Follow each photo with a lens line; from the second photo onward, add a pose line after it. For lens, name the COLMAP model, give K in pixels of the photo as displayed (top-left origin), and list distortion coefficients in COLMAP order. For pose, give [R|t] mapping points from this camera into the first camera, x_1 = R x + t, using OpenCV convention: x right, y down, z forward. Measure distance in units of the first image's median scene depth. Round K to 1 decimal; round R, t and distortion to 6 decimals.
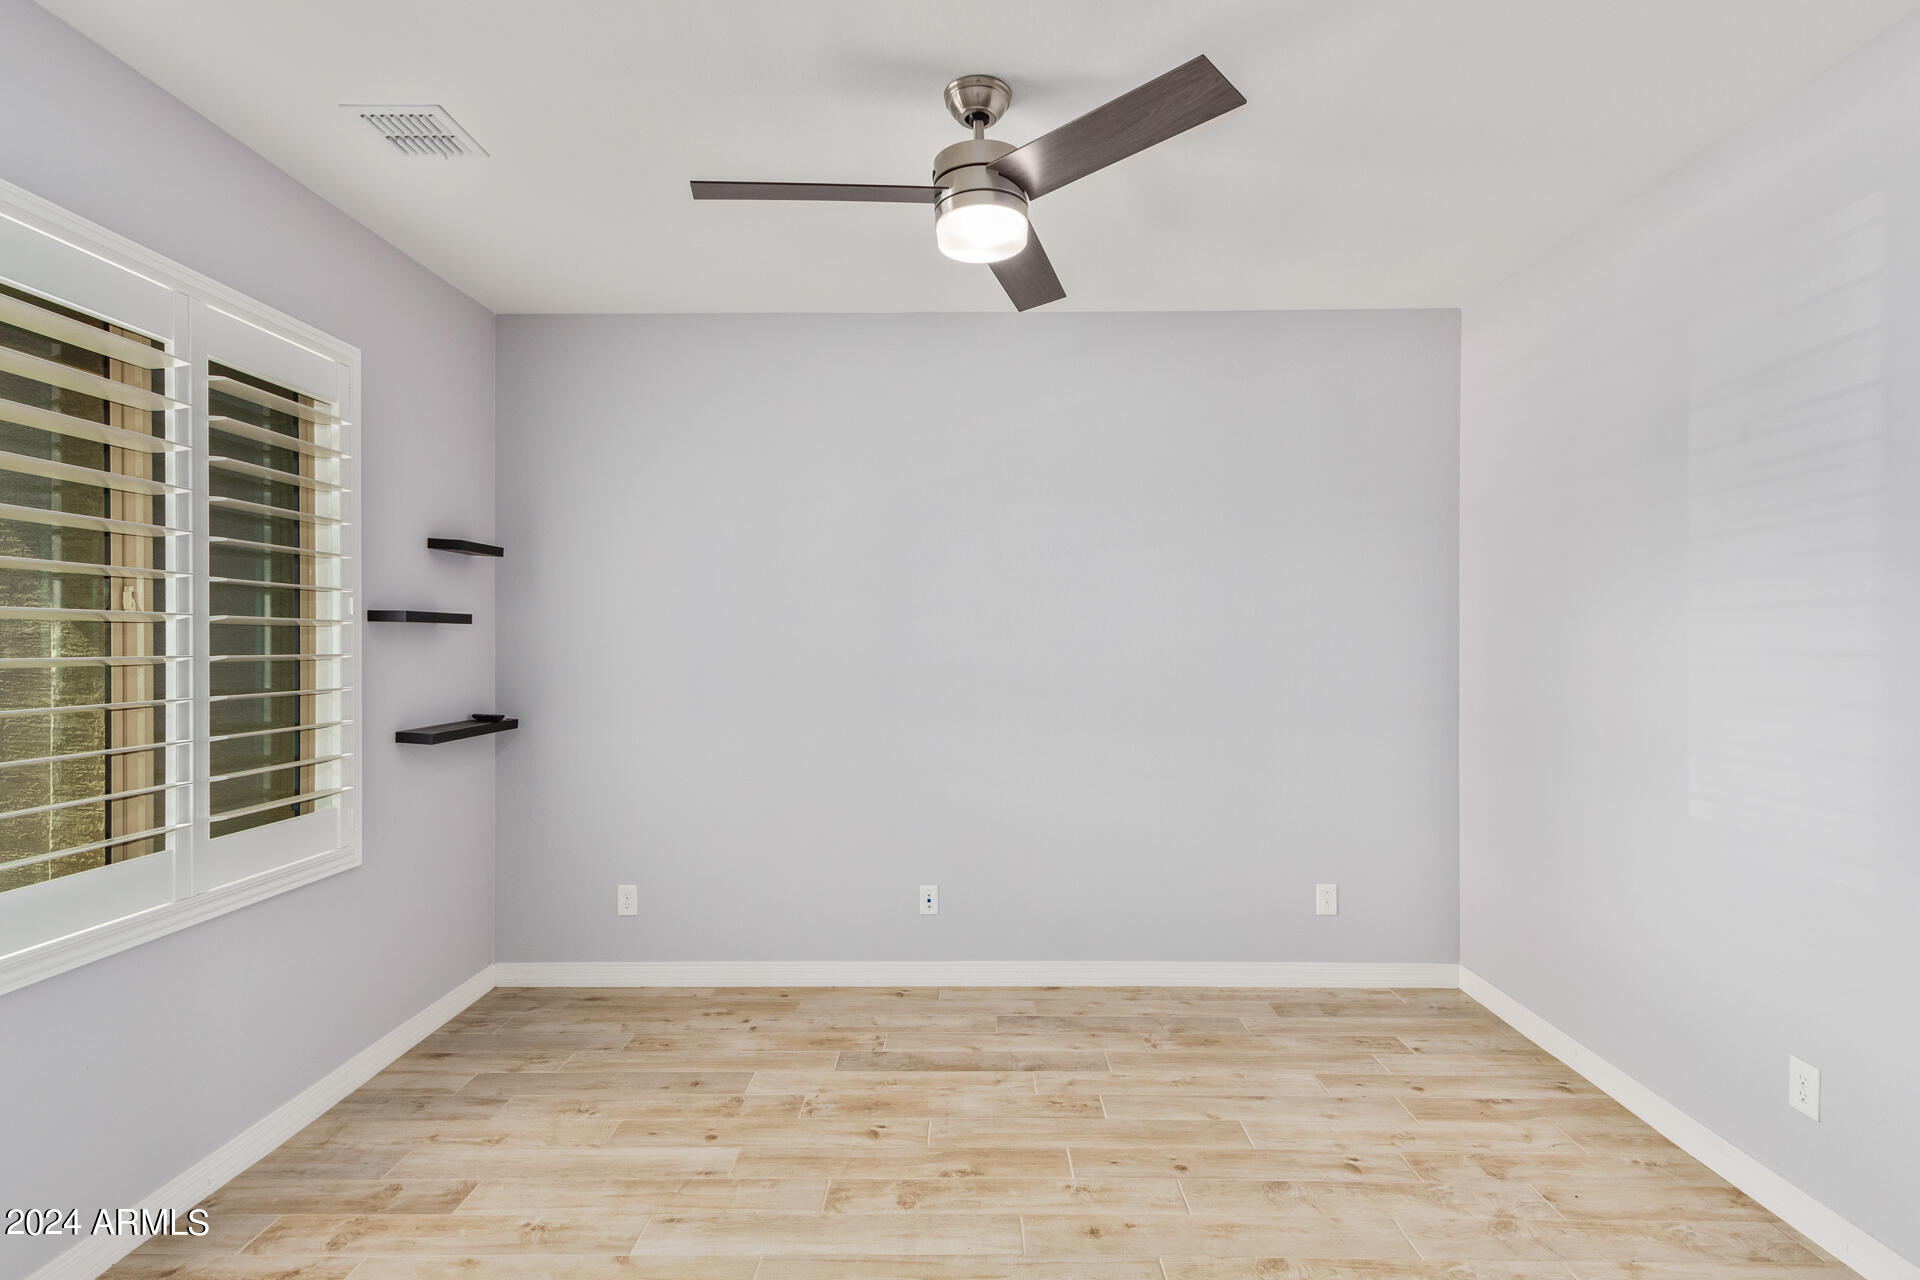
lens RADIAL K [[900.9, 0, 969.9], [0, 900.9, 651.0], [0, 0, 1]] dist [0.007115, -0.003583]
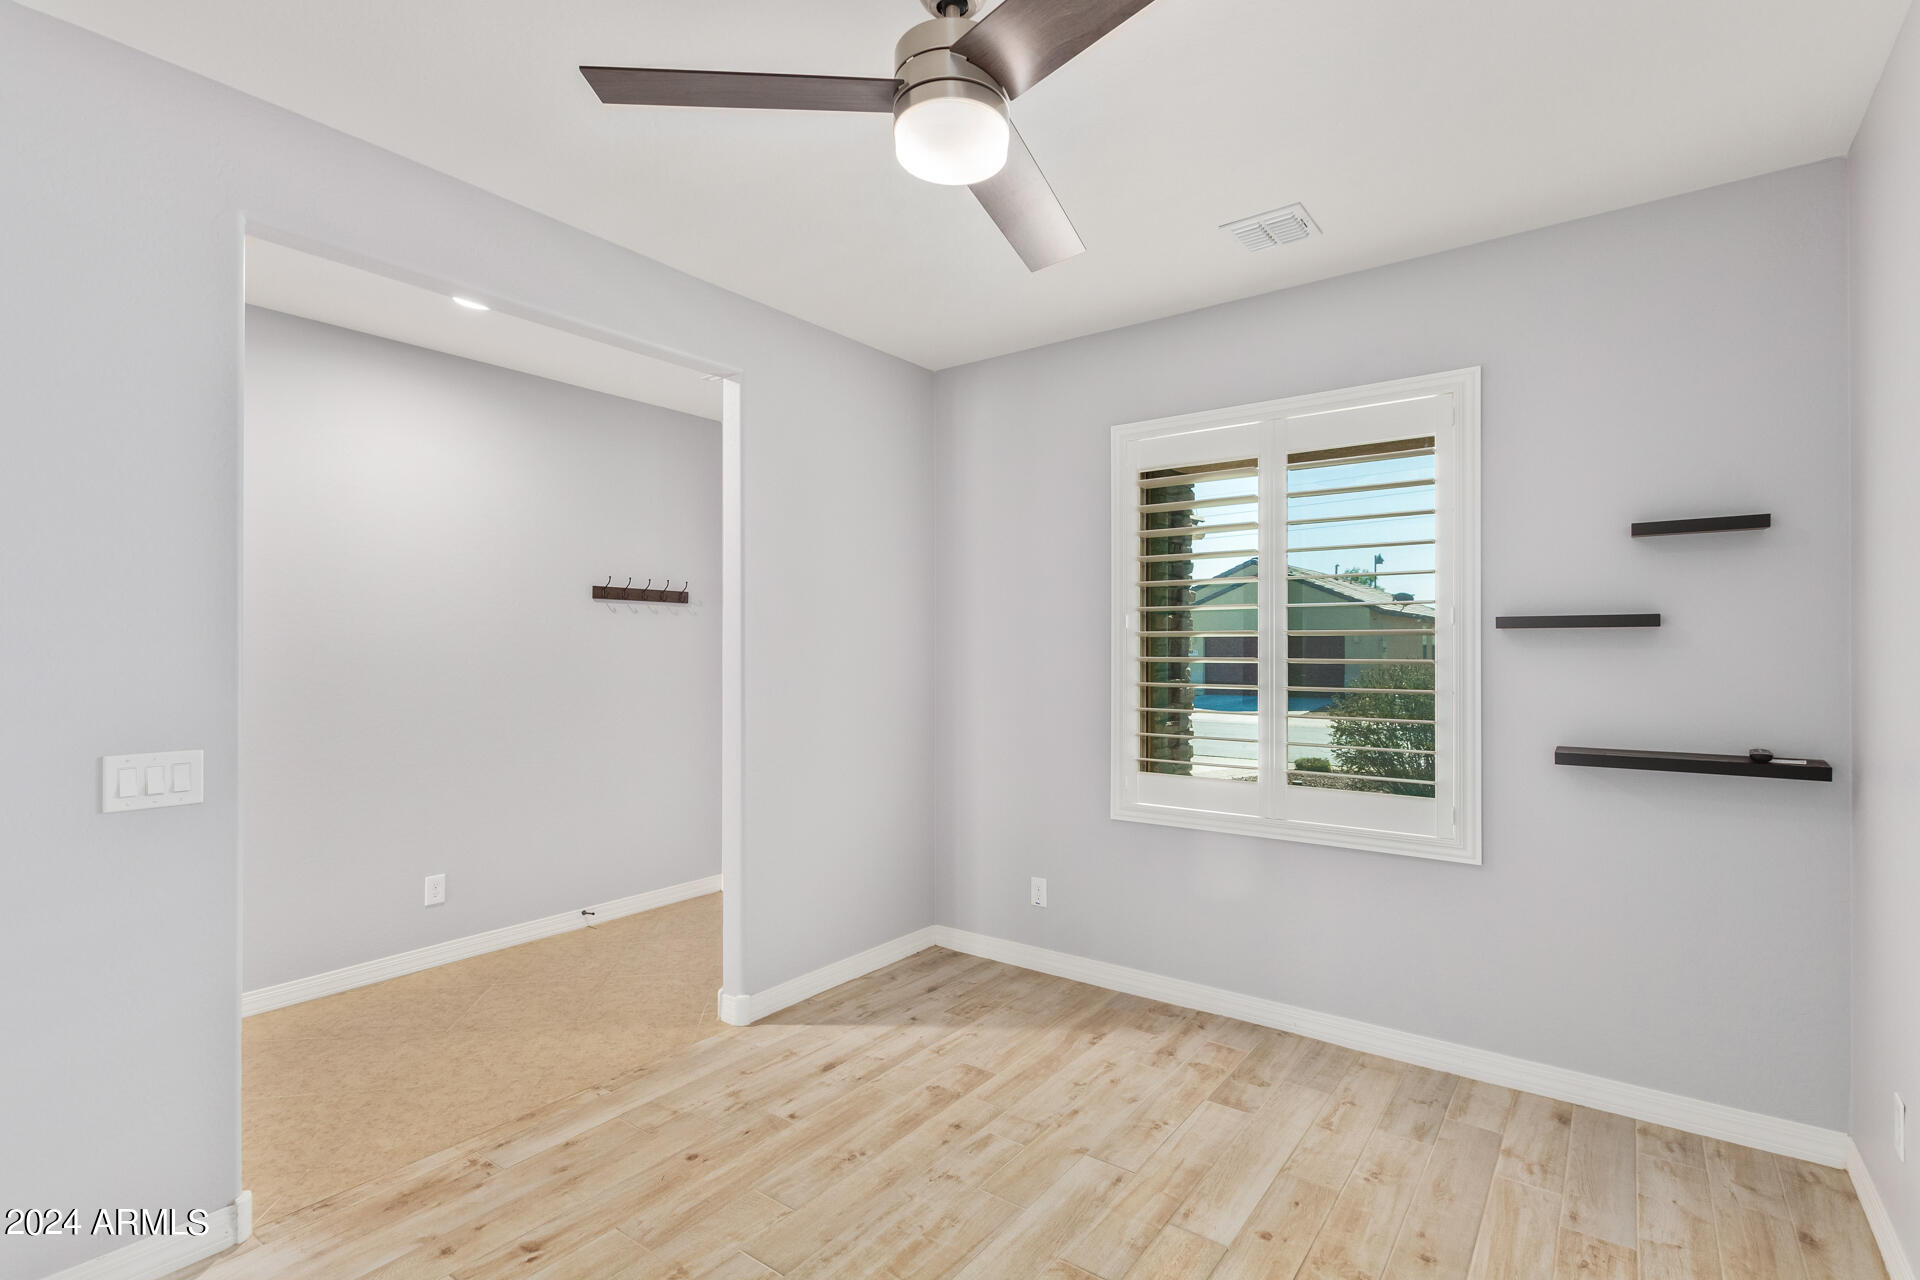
lens RADIAL K [[900.9, 0, 970.7], [0, 900.9, 639.7], [0, 0, 1]] dist [0.007115, -0.003583]
pose [[-0.581639, -0.010437, -0.813380, 0.533470], [-0.005901, 0.999946, -0.008611, -0.008043], [0.813426, -0.000209, -0.581669, 1.194099]]
